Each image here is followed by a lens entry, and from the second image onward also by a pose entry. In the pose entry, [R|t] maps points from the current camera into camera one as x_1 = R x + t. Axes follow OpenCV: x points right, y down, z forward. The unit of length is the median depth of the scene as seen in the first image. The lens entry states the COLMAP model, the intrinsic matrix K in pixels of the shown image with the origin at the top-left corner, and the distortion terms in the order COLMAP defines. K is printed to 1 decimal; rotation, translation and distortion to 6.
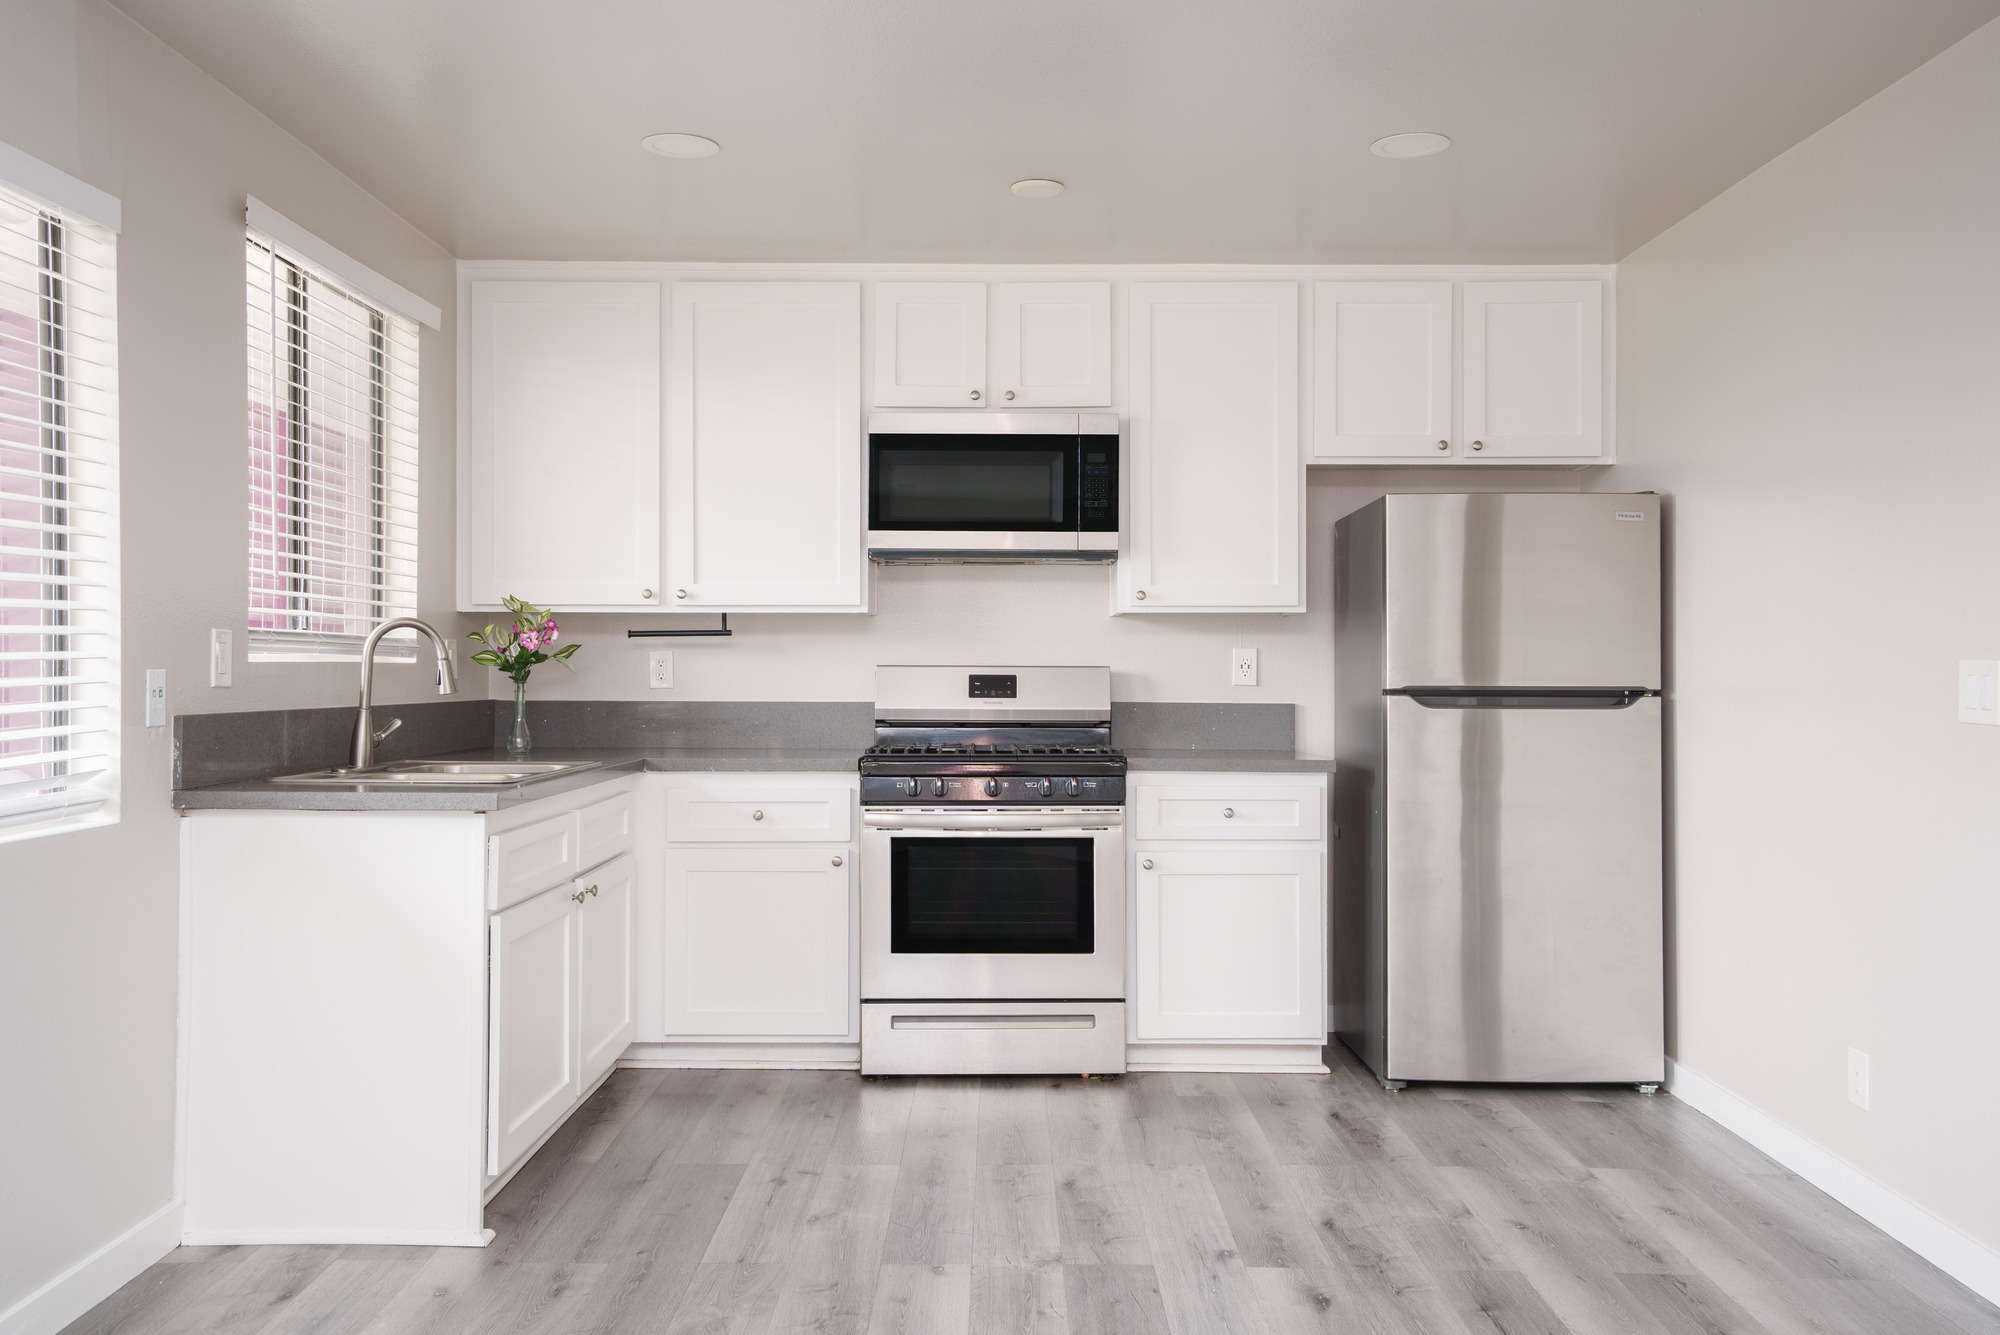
lens RADIAL K [[1595.7, 0, 999.9], [0, 1595.7, 674.1], [0, 0, 1]] dist [0.029768, -0.002781]
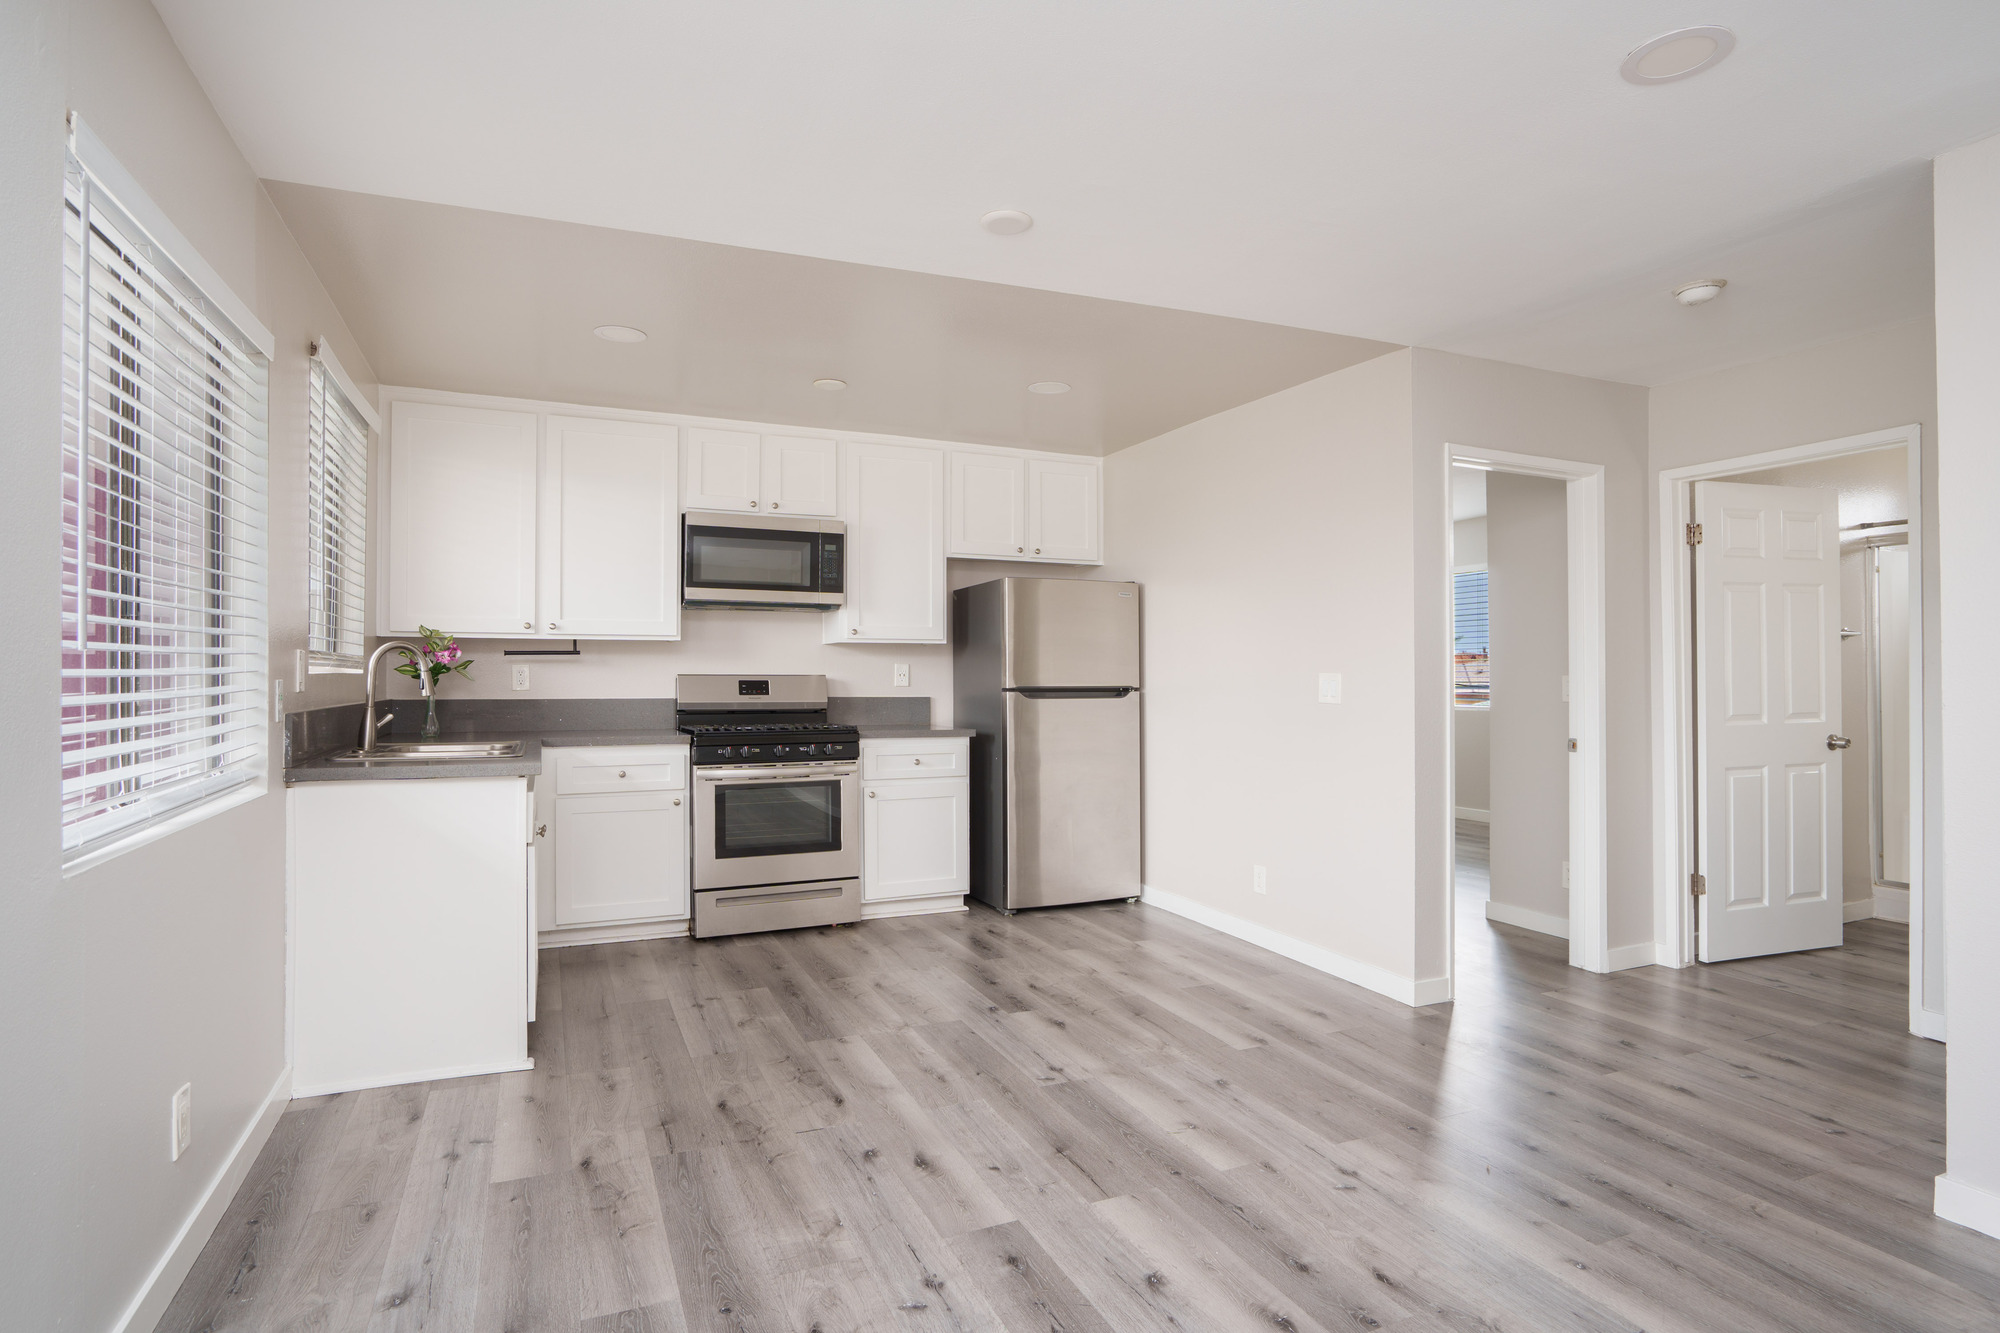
lens RADIAL K [[1013.1, 0, 999.0], [0, 1013.1, 674.8], [0, 0, 1]] dist [-0.035200, 0.002185]
pose [[0.911232, -0.001067, 0.411891, -0.220085], [0.002263, 0.999995, -0.002415, -0.002539], [-0.411886, 0.003133, 0.911230, -0.012446]]
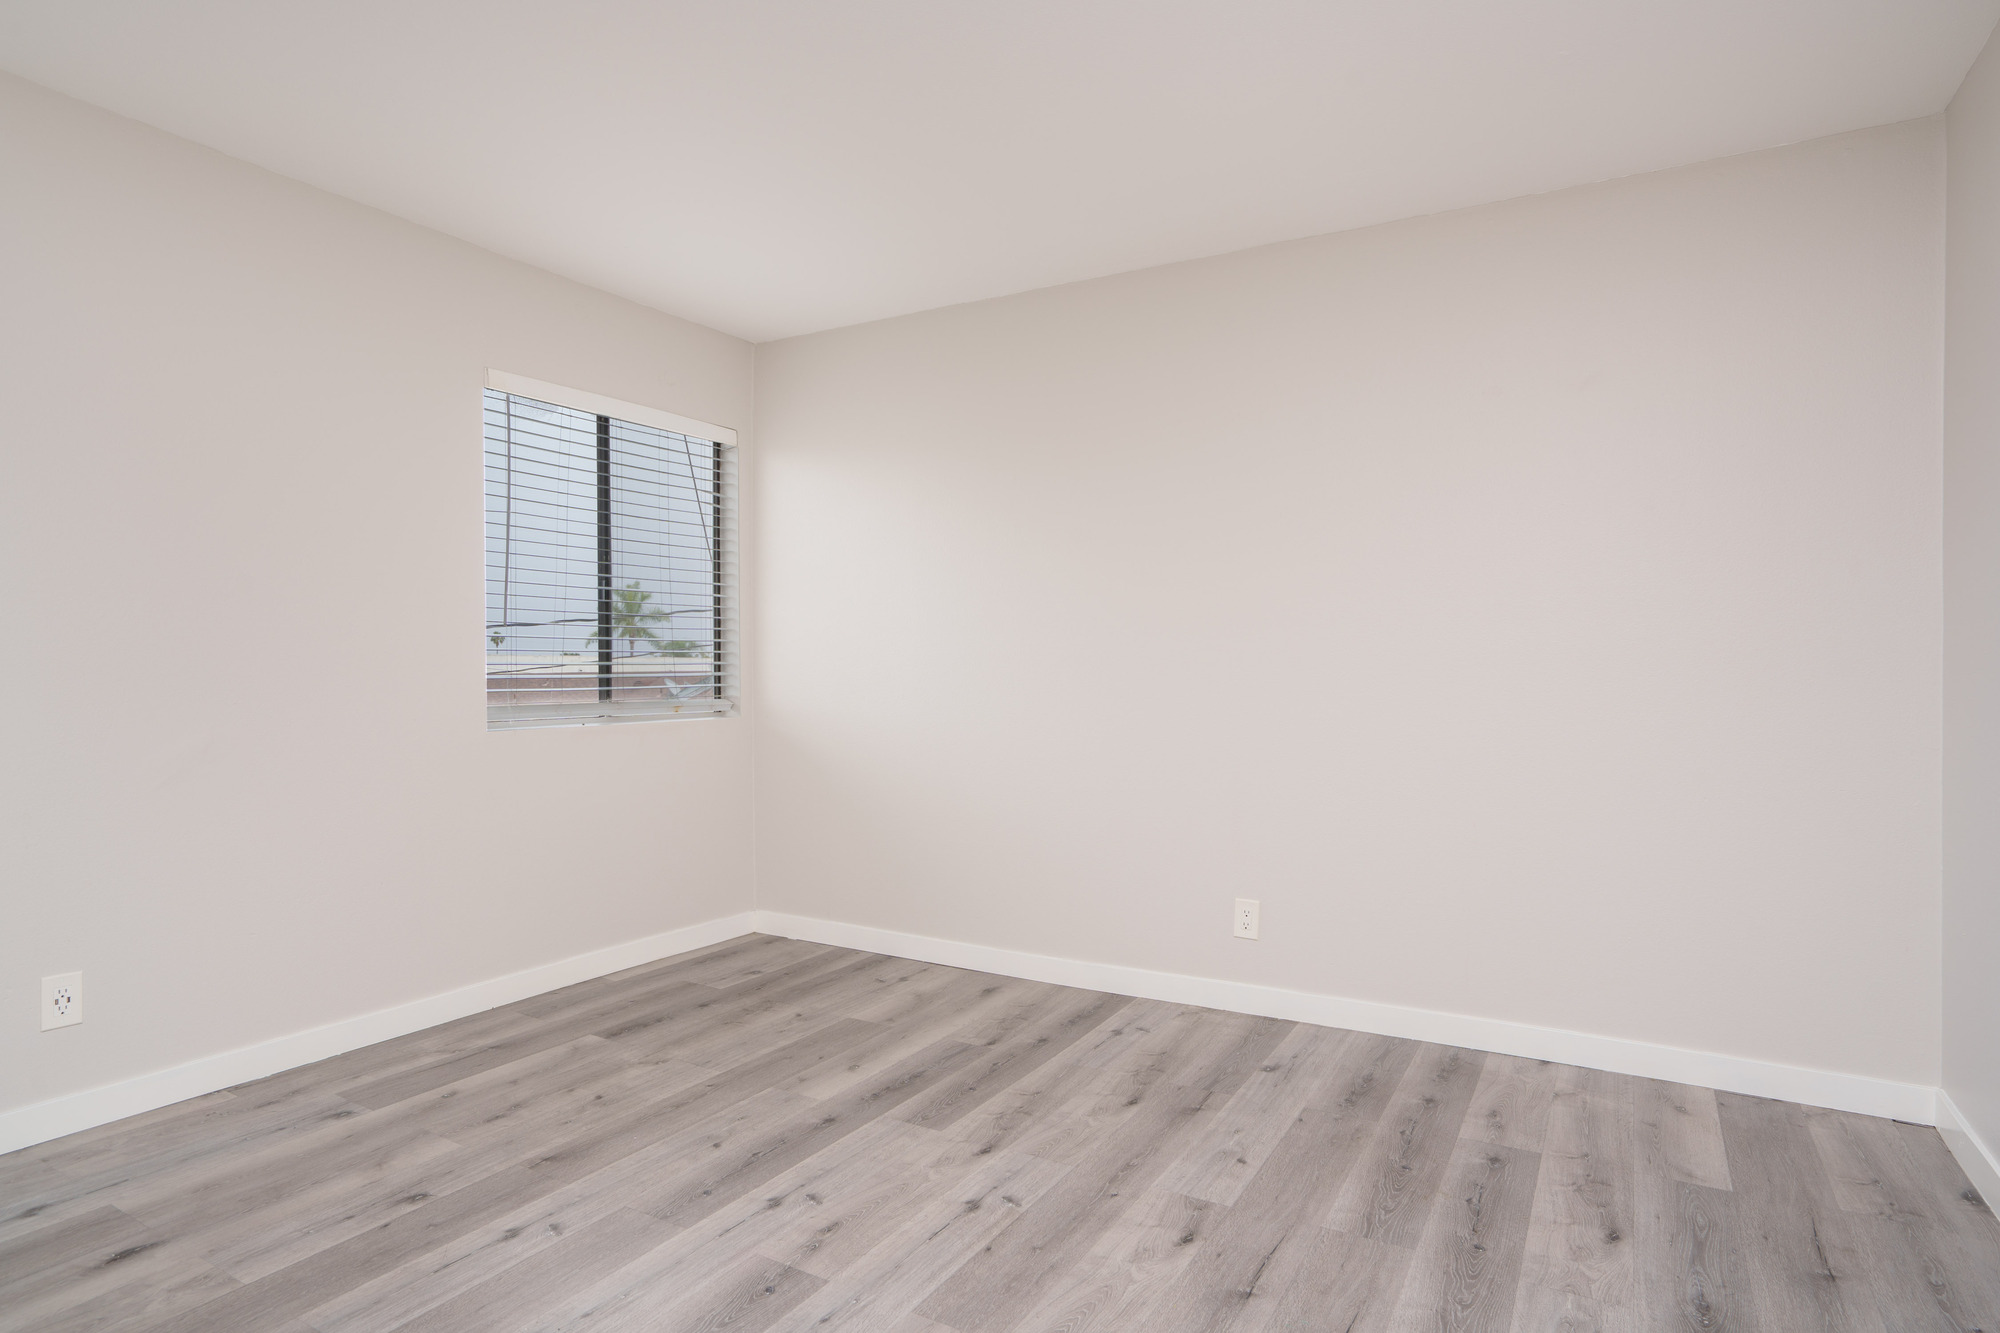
lens RADIAL K [[1118.3, 0, 1000.9], [0, 1118.3, 662.4], [0, 0, 1]] dist [0.003361, -0.000012]
pose [[-0.872494, 0.000636, 0.488625, -0.205517], [0.001263, 0.999999, 0.000954, 0.010134], [-0.488624, 0.001450, -0.872493, 1.315853]]
